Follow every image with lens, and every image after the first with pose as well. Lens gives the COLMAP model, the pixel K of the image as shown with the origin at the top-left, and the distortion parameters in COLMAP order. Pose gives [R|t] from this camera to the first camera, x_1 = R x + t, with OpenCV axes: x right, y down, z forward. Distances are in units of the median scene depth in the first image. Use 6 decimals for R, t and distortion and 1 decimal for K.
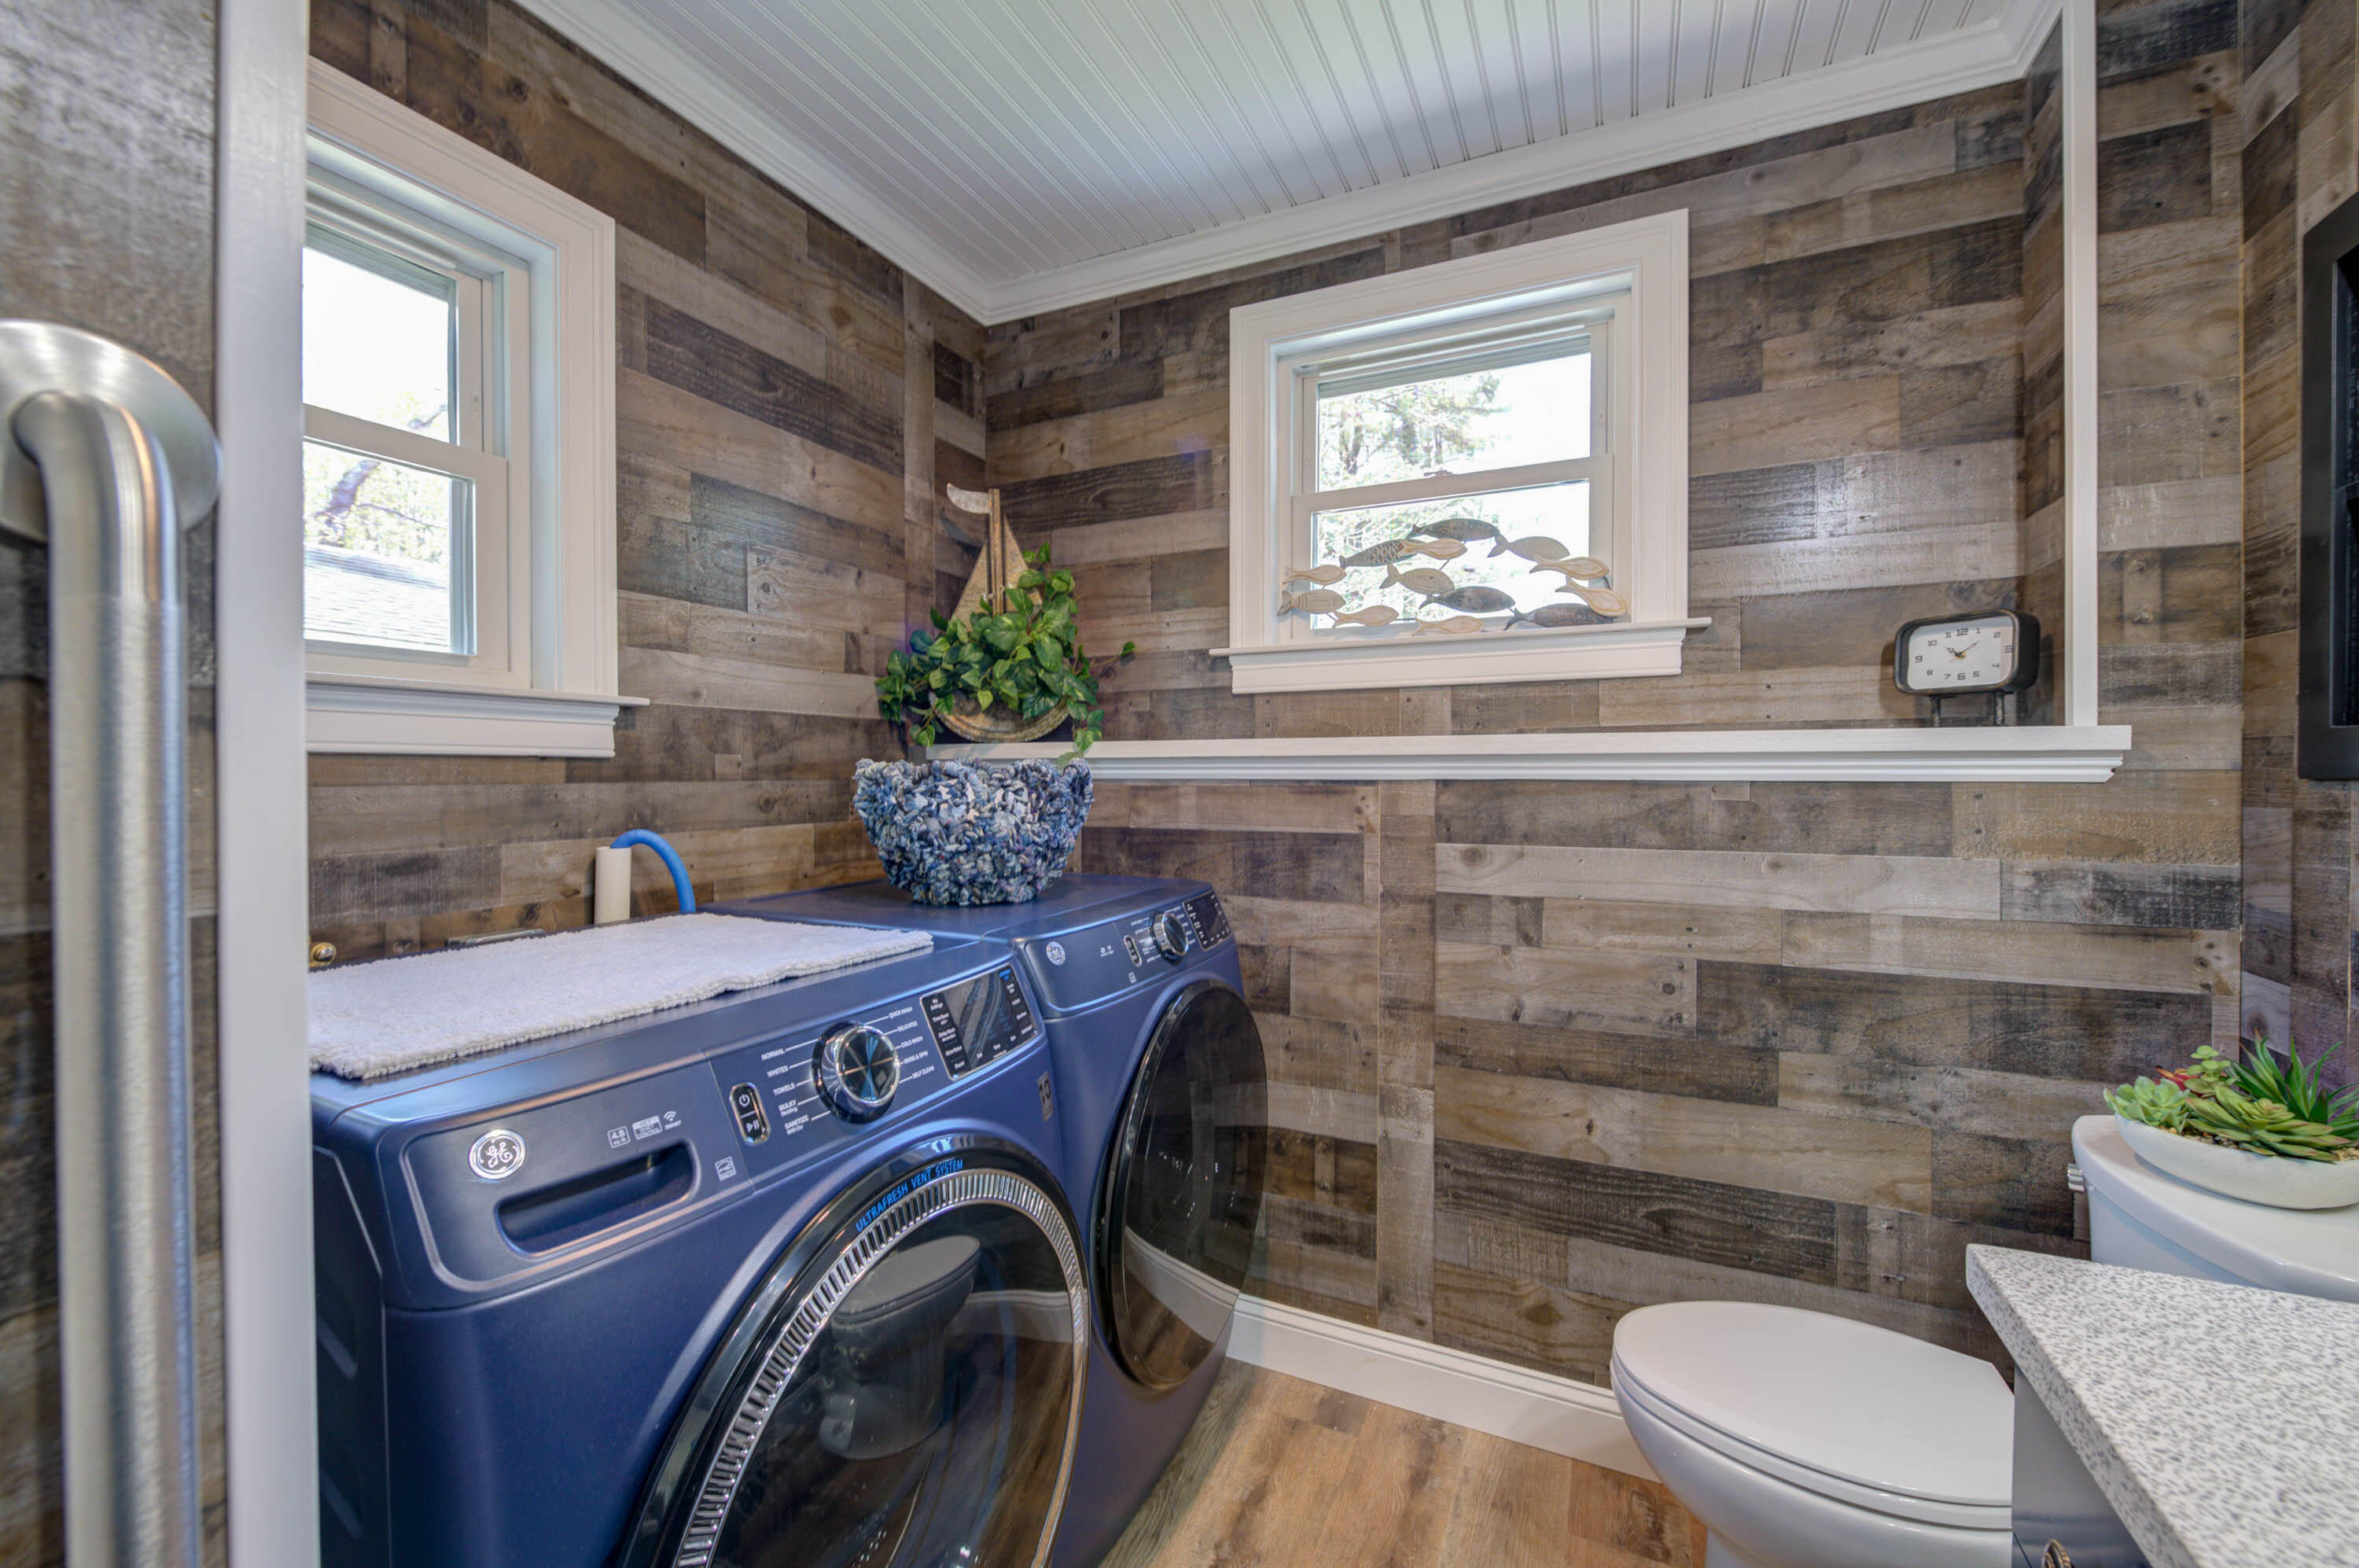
lens RADIAL K [[932.7, 0, 1180.0], [0, 932.7, 786.2], [0, 0, 1]] dist [0.002002, -0.003027]
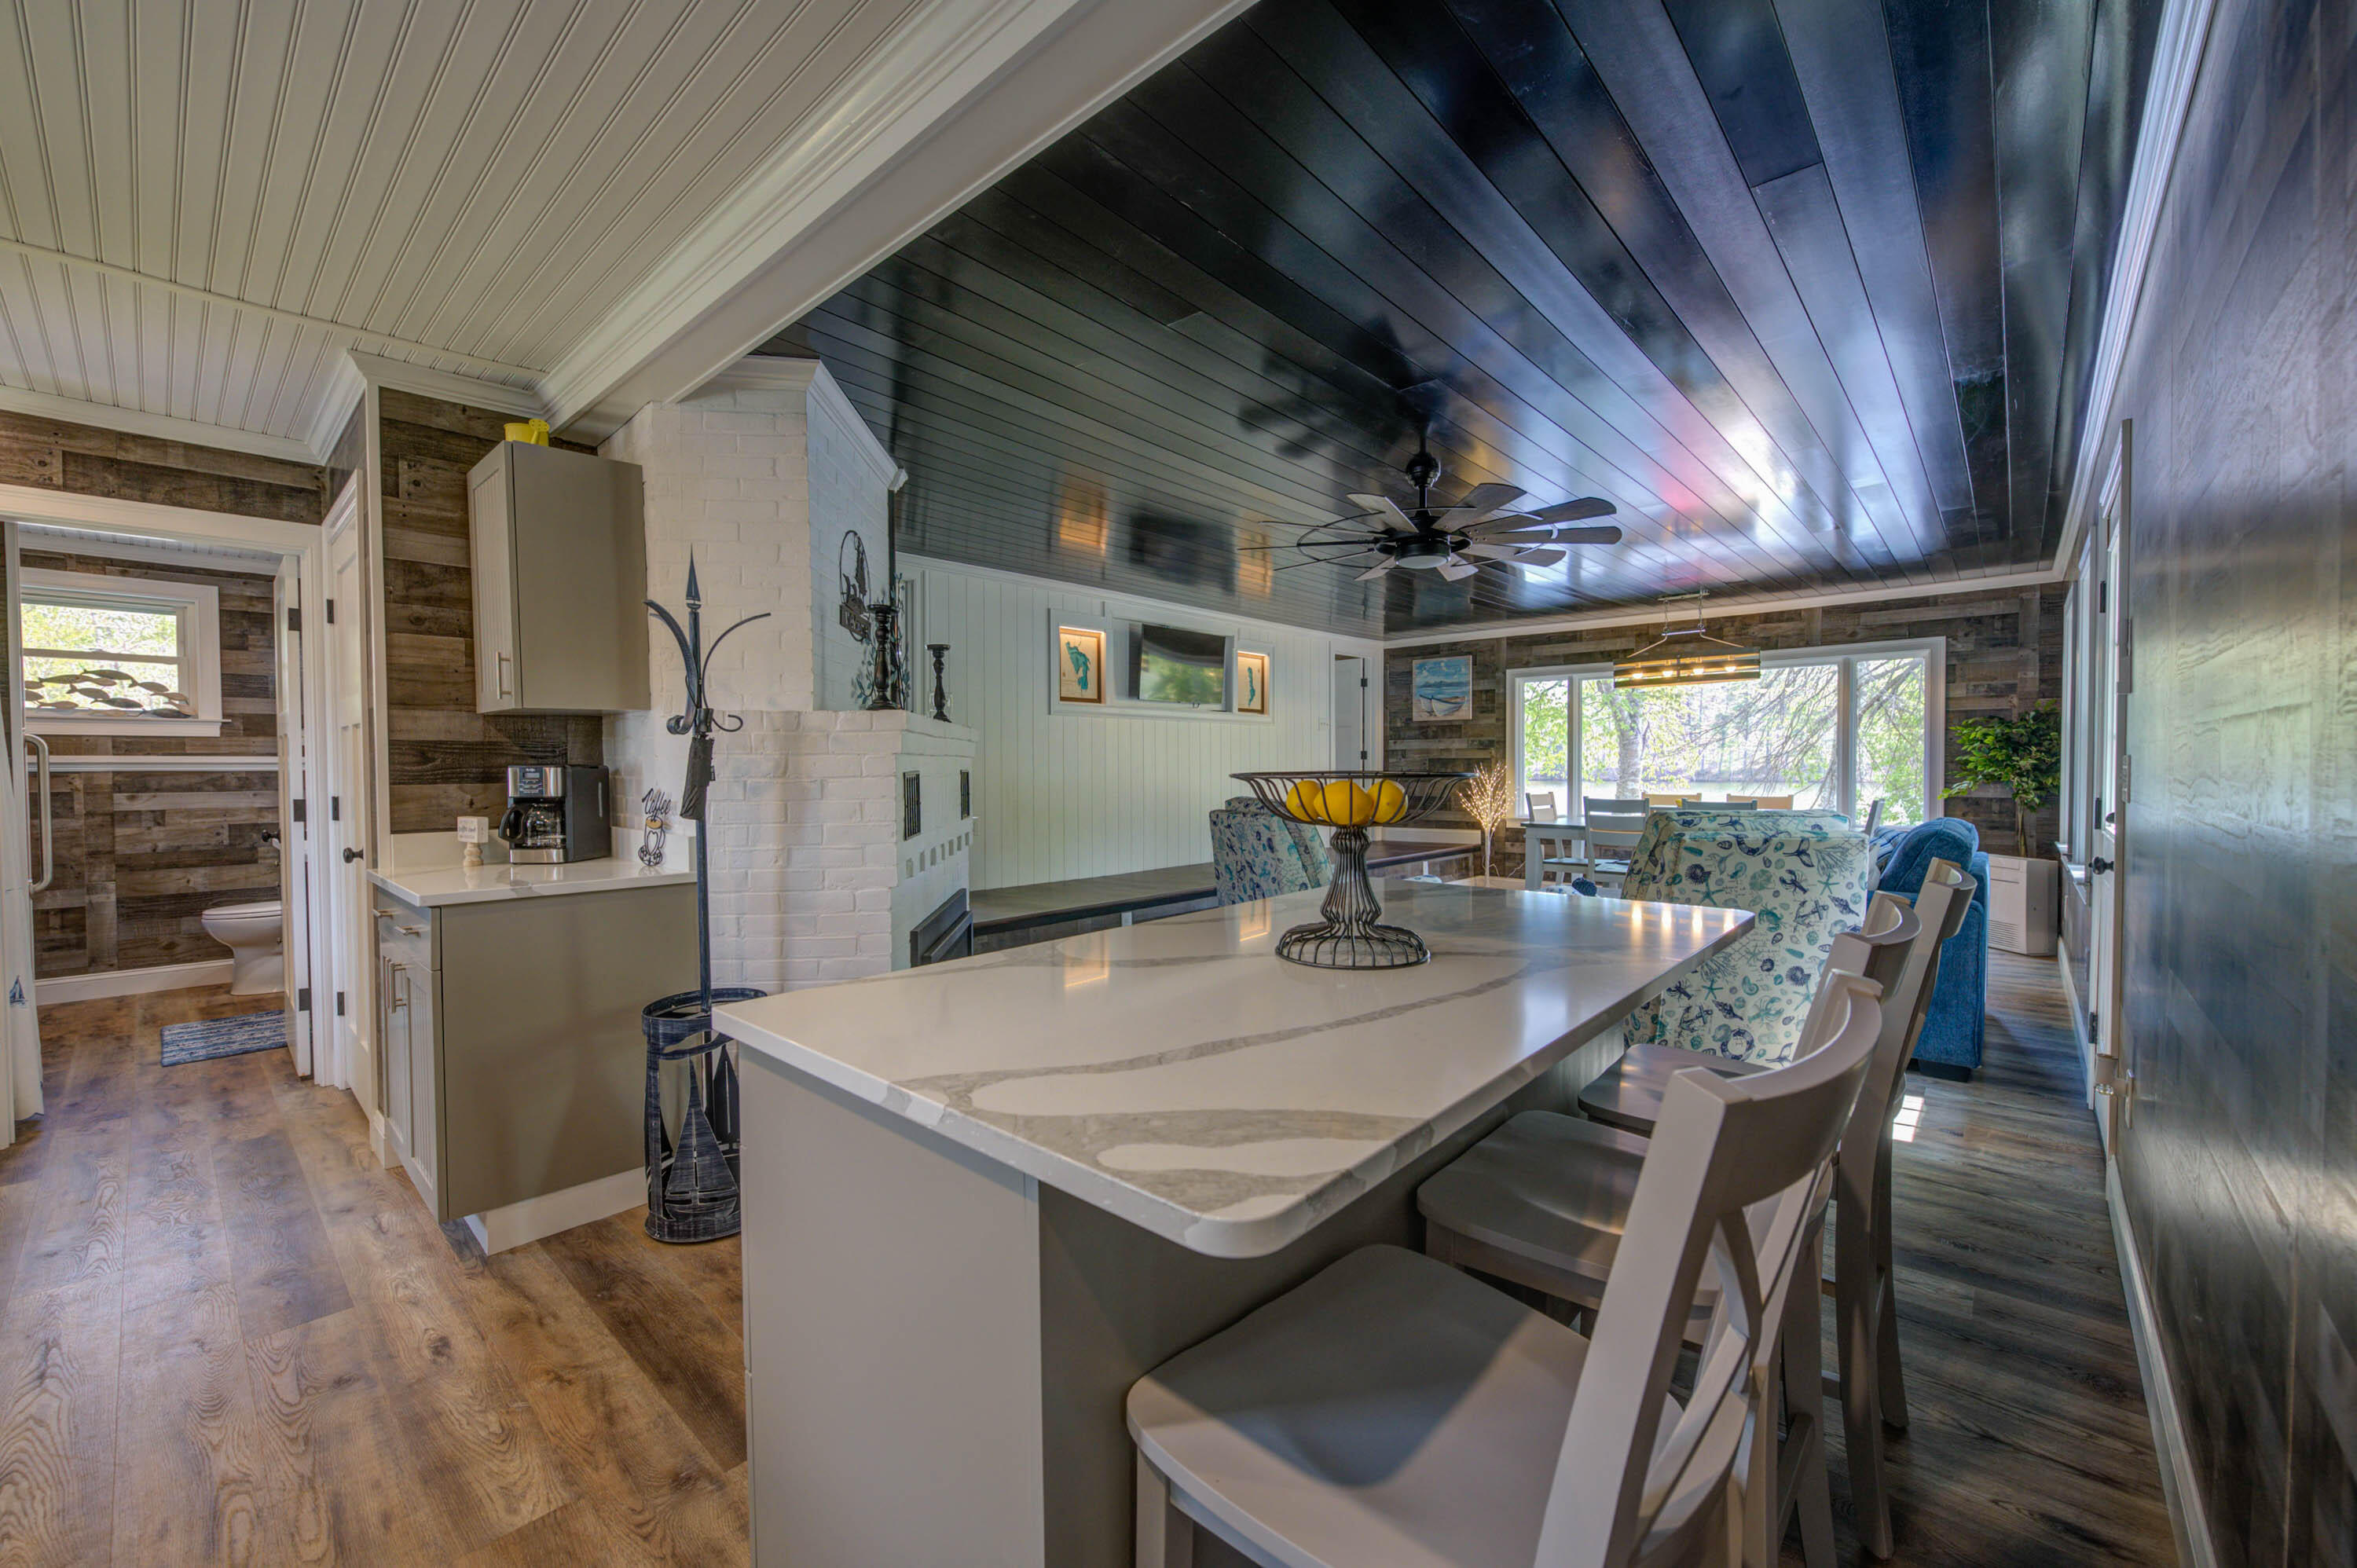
lens RADIAL K [[931.8, 0, 1170.4], [0, 931.8, 787.0], [0, 0, 1]] dist [0.002002, -0.003027]
pose [[0.291466, -0.021651, 0.956336, -1.540834], [0.016820, 0.999705, 0.017507, 0.046946], [-0.956433, 0.010983, 0.291744, -2.993583]]
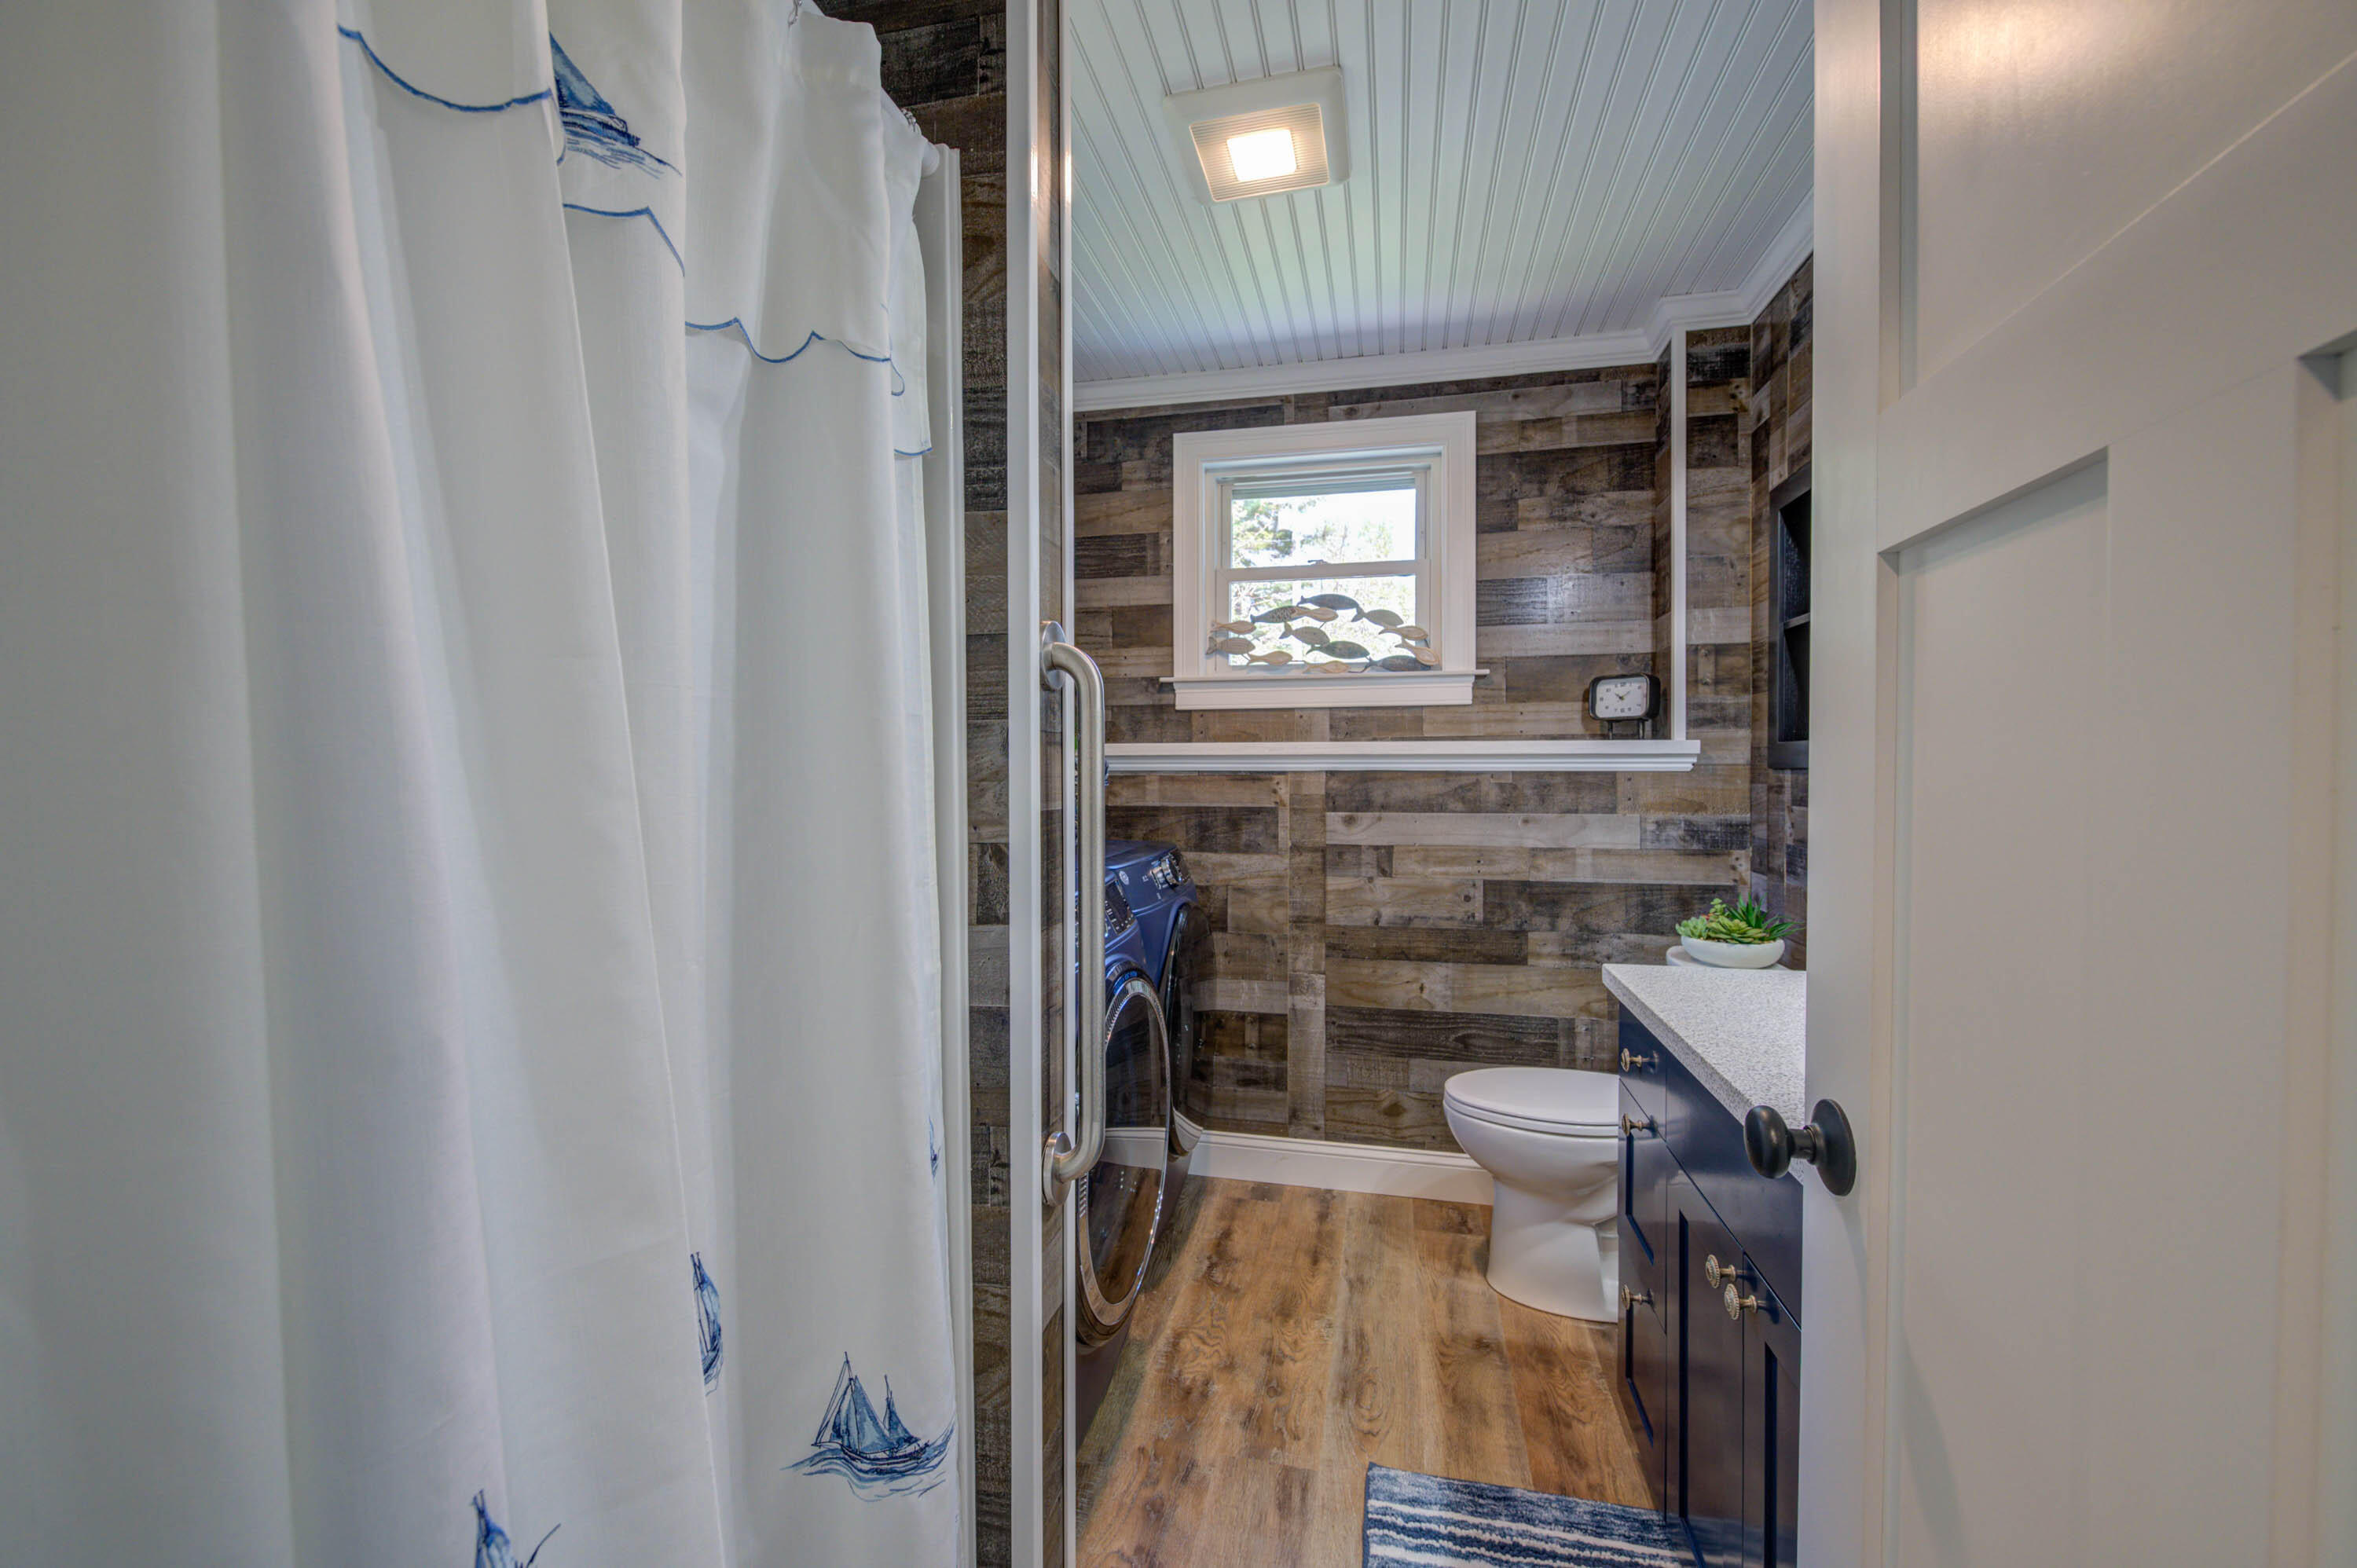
lens RADIAL K [[931.8, 0, 1179.5], [0, 931.8, 785.5], [0, 0, 1]] dist [0.002002, -0.003027]
pose [[0.976225, -0.002613, 0.216743, -0.300528], [0.002354, 0.999996, 0.001452, 0.015129], [-0.216746, -0.000908, 0.976228, -0.451450]]
